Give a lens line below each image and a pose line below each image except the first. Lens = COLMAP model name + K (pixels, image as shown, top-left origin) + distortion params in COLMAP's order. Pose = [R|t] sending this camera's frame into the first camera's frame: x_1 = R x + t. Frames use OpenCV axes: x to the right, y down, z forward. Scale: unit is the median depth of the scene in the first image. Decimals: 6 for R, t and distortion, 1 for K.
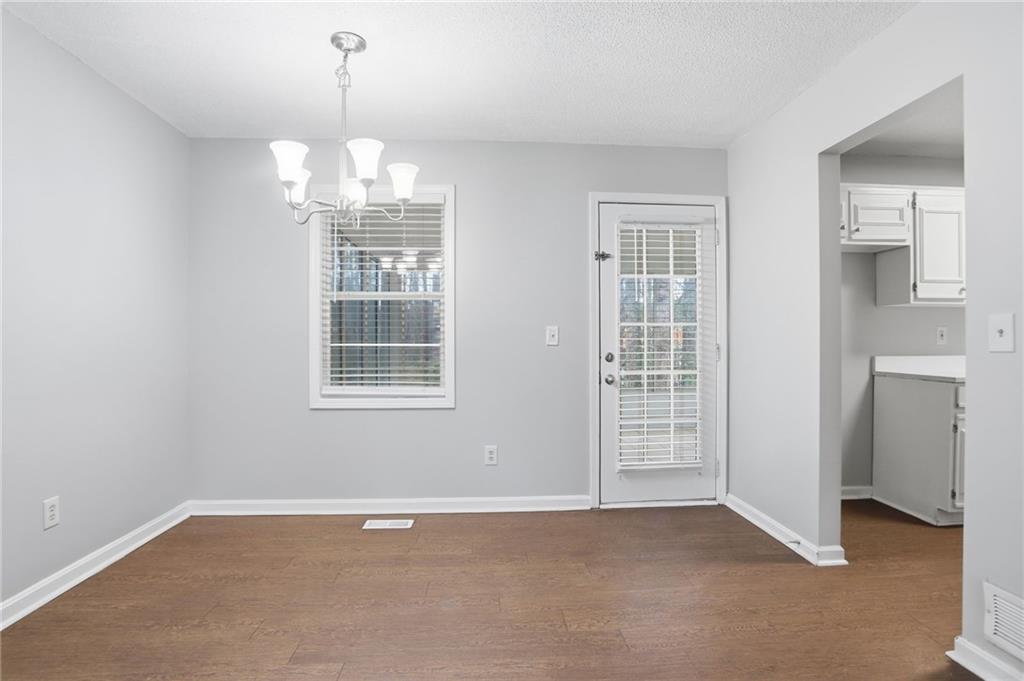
lens RADIAL K [[515.0, 0, 515.3], [0, 515.0, 347.2], [0, 0, 1]] dist [-0.107690, 0.061011]
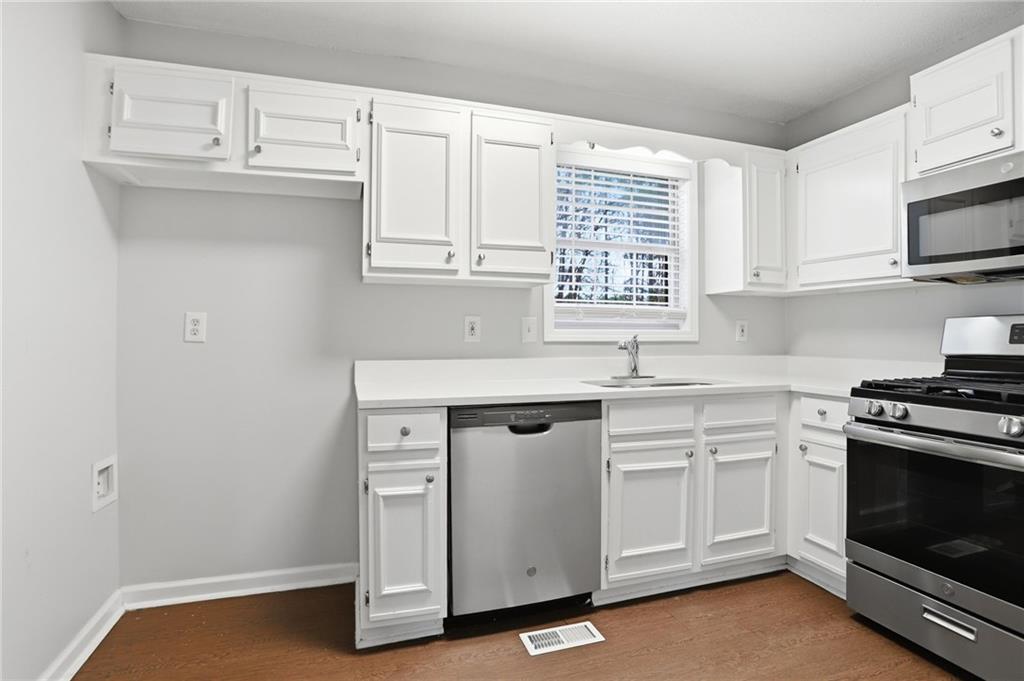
lens RADIAL K [[503.8, 0, 512.9], [0, 503.8, 332.6], [0, 0, 1]] dist [-0.064685, 0.001107]
pose [[0.971319, 0.002339, 0.237769, 0.838314], [0.002475, 0.999798, -0.019943, -0.005457], [-0.237767, 0.019959, 0.971117, 0.354125]]
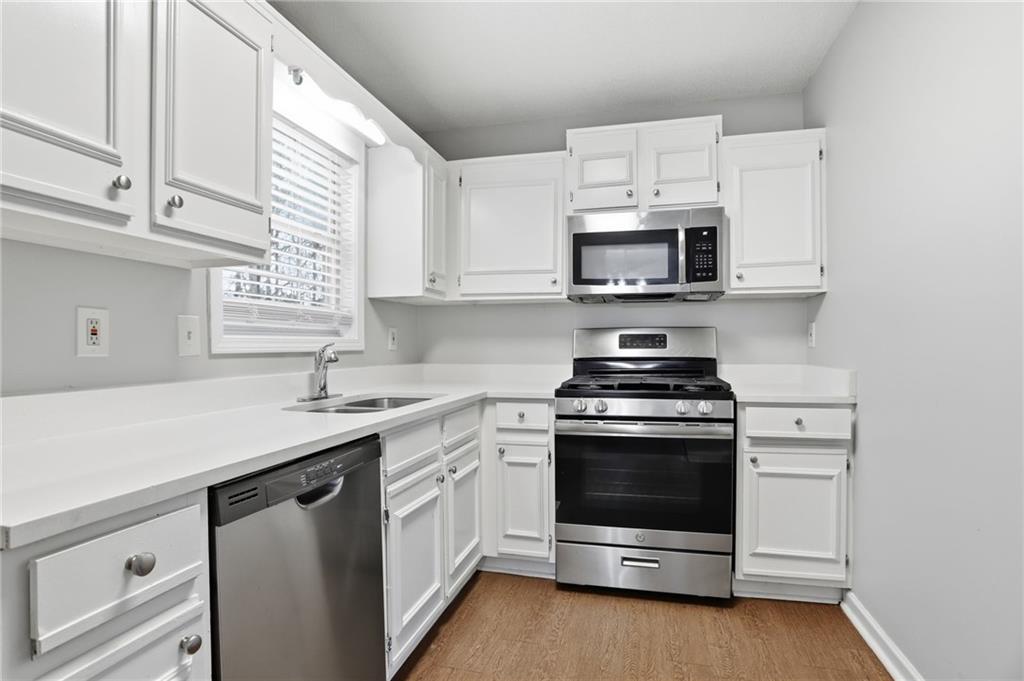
lens RADIAL K [[515.0, 0, 515.3], [0, 515.0, 347.2], [0, 0, 1]] dist [-0.107690, 0.061011]
pose [[0.316247, -0.007466, 0.948647, 0.694179], [0.017813, 0.999839, 0.001931, -0.009501], [-0.948509, 0.016288, 0.316330, 0.661882]]
